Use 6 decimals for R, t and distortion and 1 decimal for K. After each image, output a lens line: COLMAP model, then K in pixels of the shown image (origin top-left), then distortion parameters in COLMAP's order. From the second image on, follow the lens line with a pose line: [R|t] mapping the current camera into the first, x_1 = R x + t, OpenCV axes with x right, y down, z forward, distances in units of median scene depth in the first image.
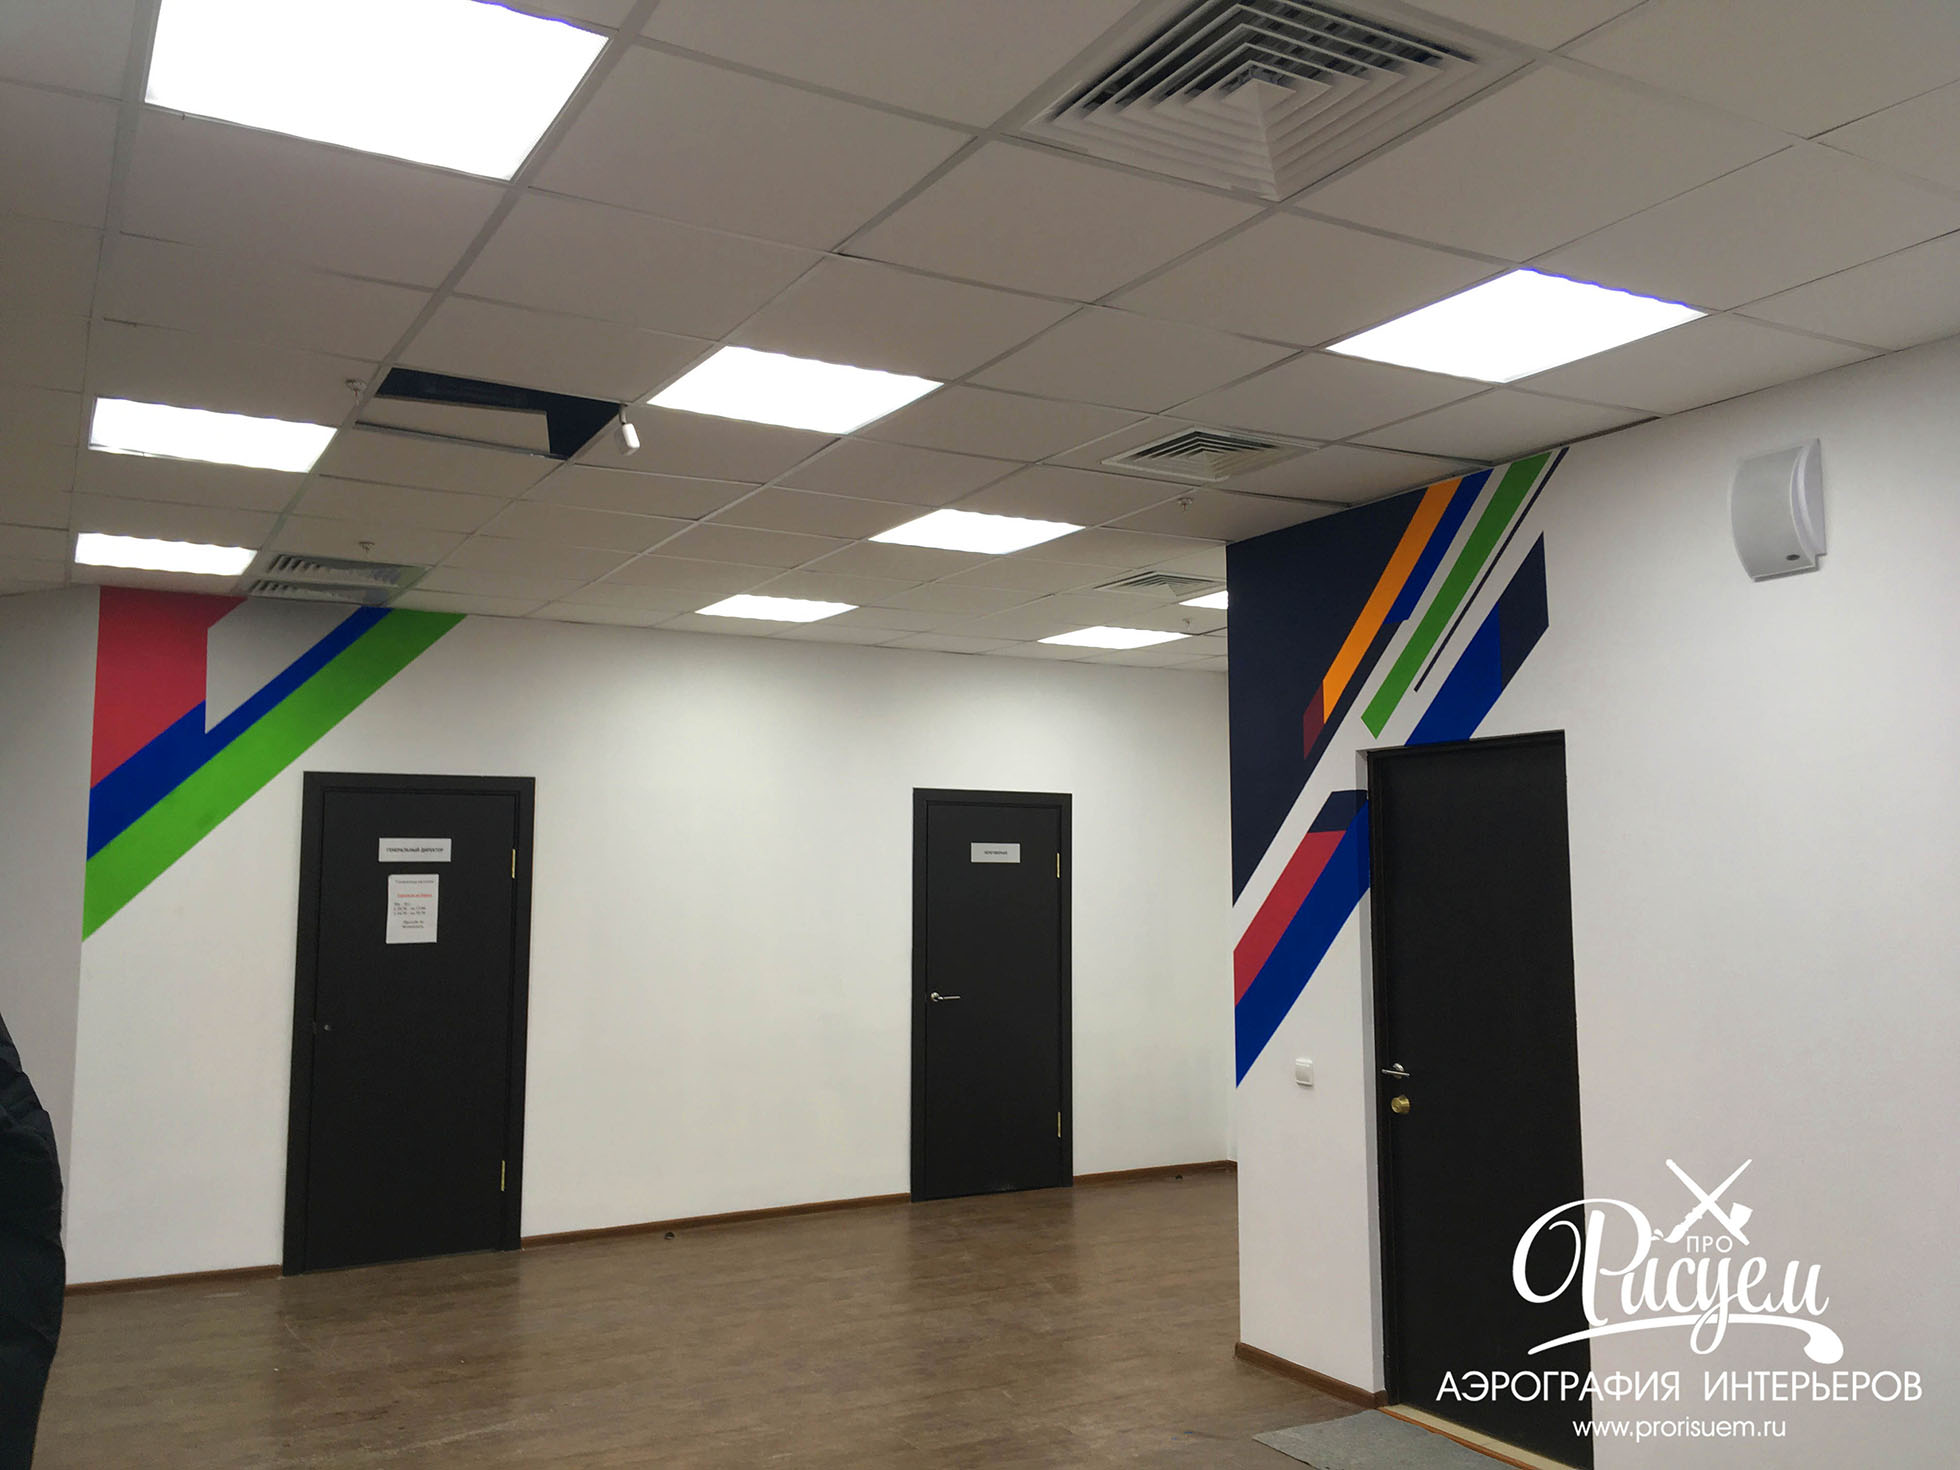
lens RADIAL K [[1623.6, 0, 980.0], [0, 1623.6, 735.0], [0, 0, 1]] dist [0.105553, -0.130719]
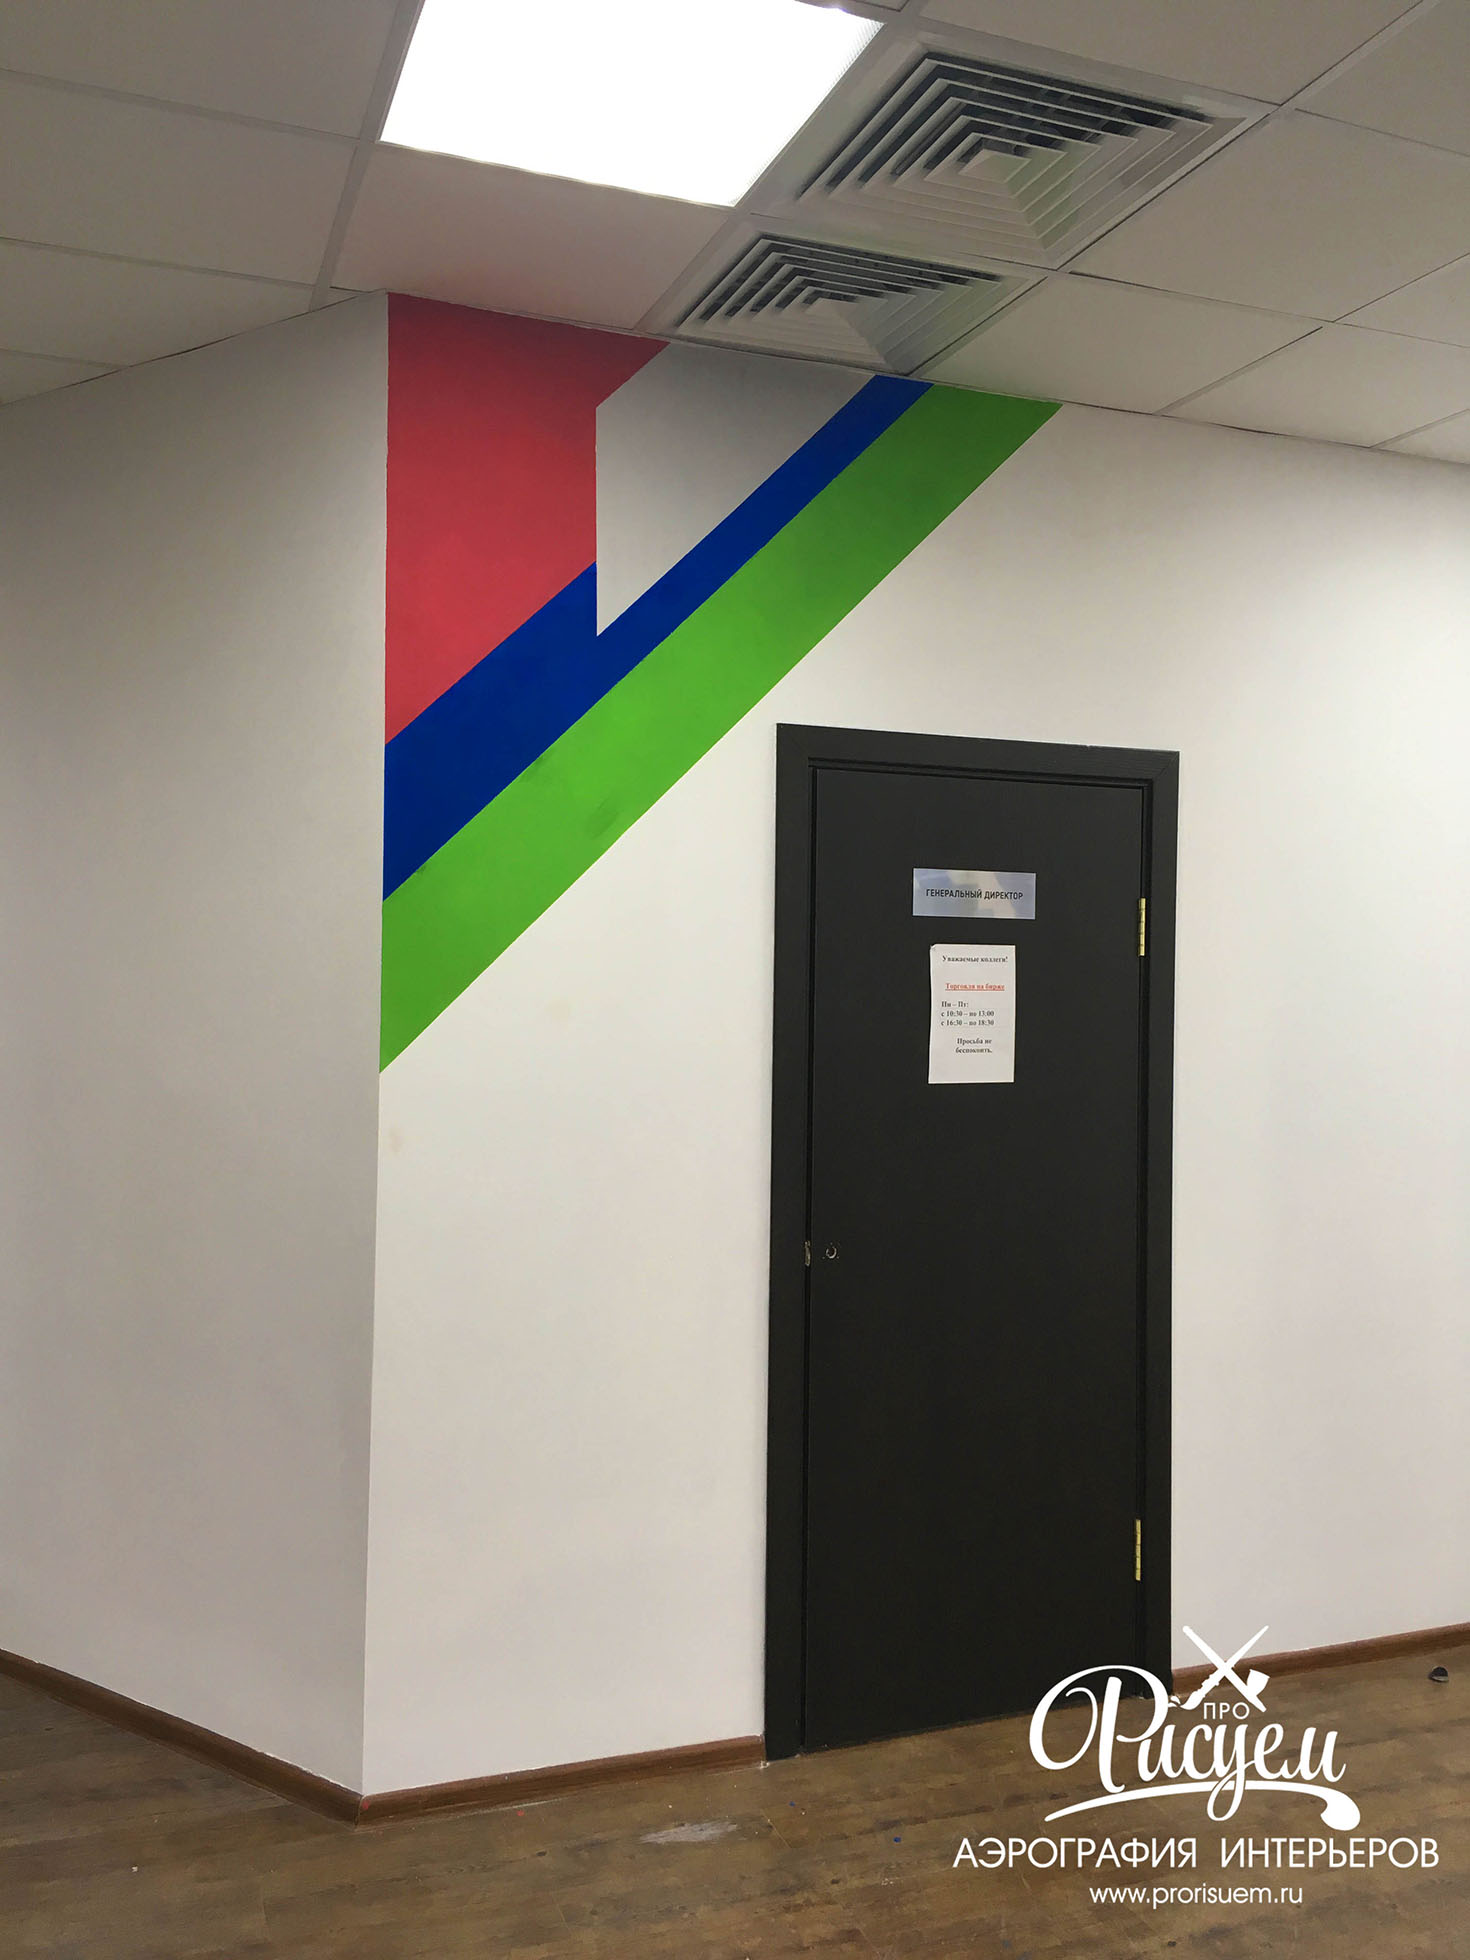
lens RADIAL K [[1623.6, 0, 735.0], [0, 1623.6, 980.0], [0, 0, 1]] dist [0.105553, -0.130719]
pose [[0.965867, 0.016651, -0.258502, -0.290119], [0.007405, 0.995749, 0.091806, 0.051012], [0.258931, -0.090586, 0.961639, 0.519526]]
